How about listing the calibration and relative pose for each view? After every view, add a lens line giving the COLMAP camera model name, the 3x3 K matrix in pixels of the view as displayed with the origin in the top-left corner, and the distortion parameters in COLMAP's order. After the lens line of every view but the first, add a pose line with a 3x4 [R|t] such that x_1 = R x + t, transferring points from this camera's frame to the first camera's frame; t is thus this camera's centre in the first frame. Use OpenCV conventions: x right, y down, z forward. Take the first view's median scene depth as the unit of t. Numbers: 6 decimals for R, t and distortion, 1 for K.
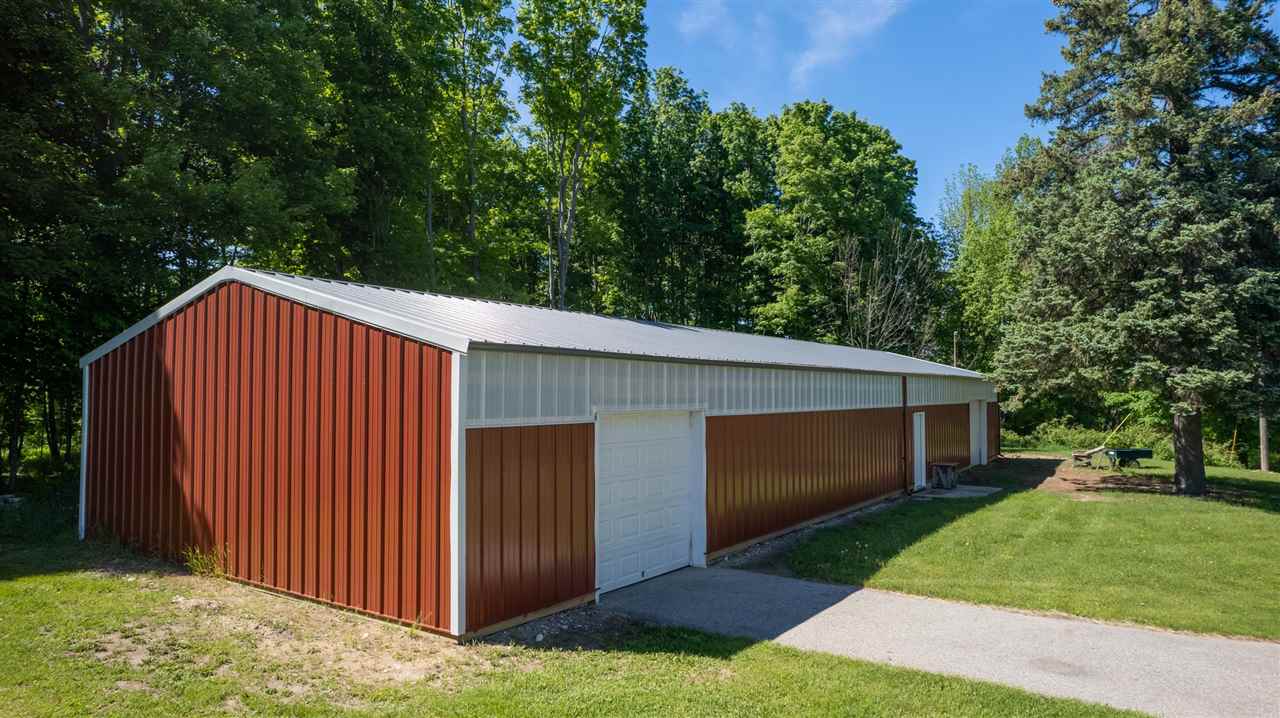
lens RADIAL K [[820.0, 0, 640.6], [0, 820.0, 358.9], [0, 0, 1]] dist [-0.031116, 0.017964]
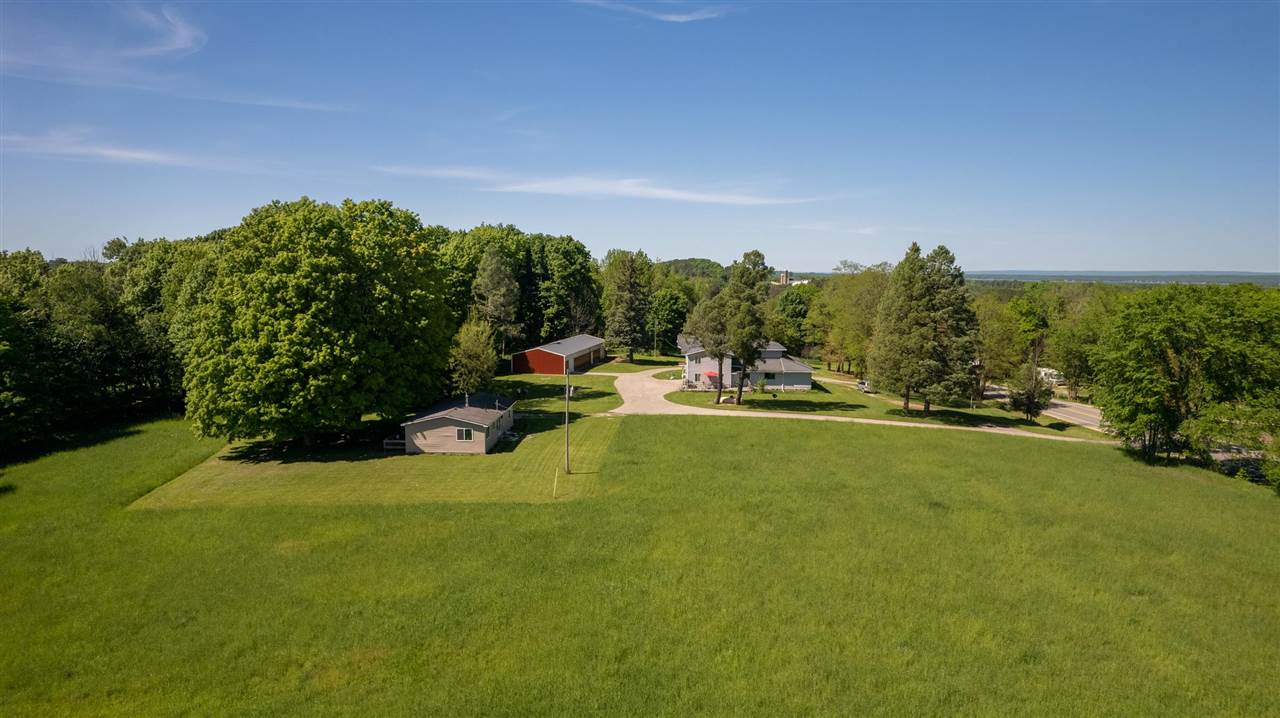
lens RADIAL K [[820.0, 0, 639.9], [0, 820.0, 363.0], [0, 0, 1]] dist [-0.031116, 0.017964]
pose [[0.923218, -0.041965, 0.381977, -0.815512], [-0.016484, 0.988779, 0.148471, -0.371156], [-0.383922, -0.143368, 0.912168, -2.310831]]
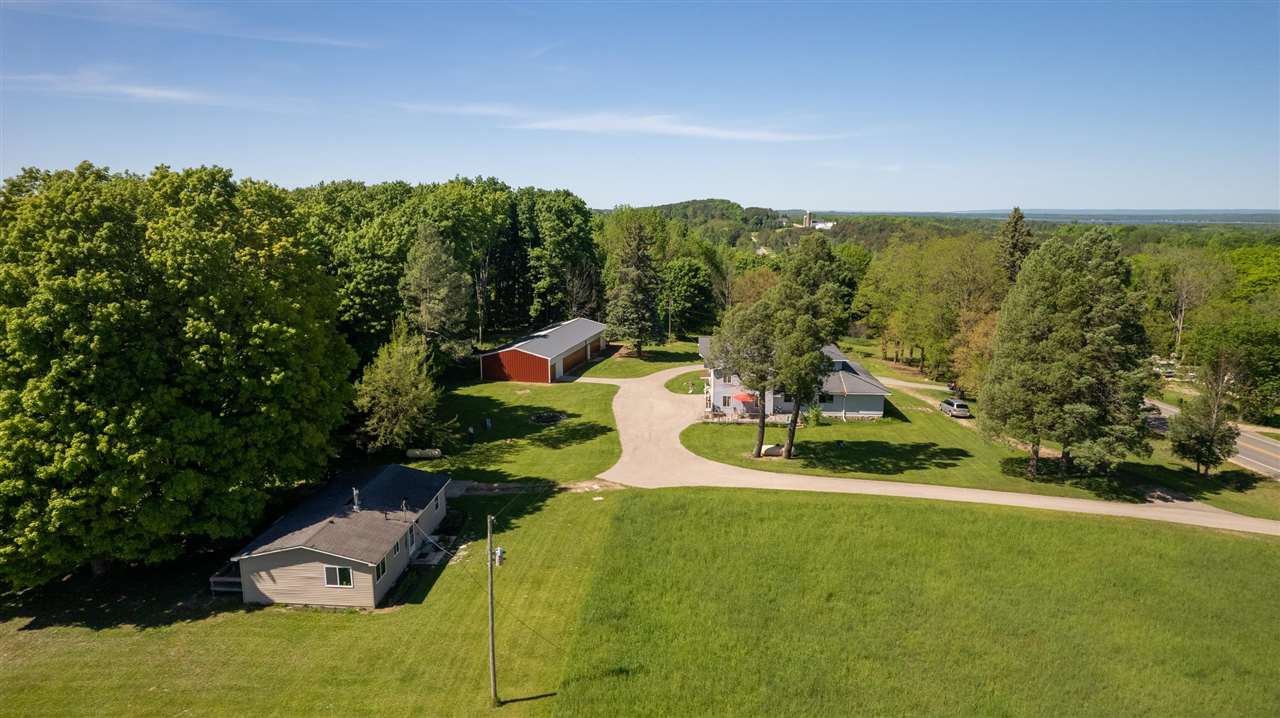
lens RADIAL K [[820.0, 0, 642.1], [0, 820.0, 357.4], [0, 0, 1]] dist [-0.031116, 0.017964]
pose [[0.930048, -0.065566, 0.361541, -0.545827], [-0.014898, 0.976413, 0.215398, -0.436038], [-0.367136, -0.205717, 0.907134, -1.711604]]
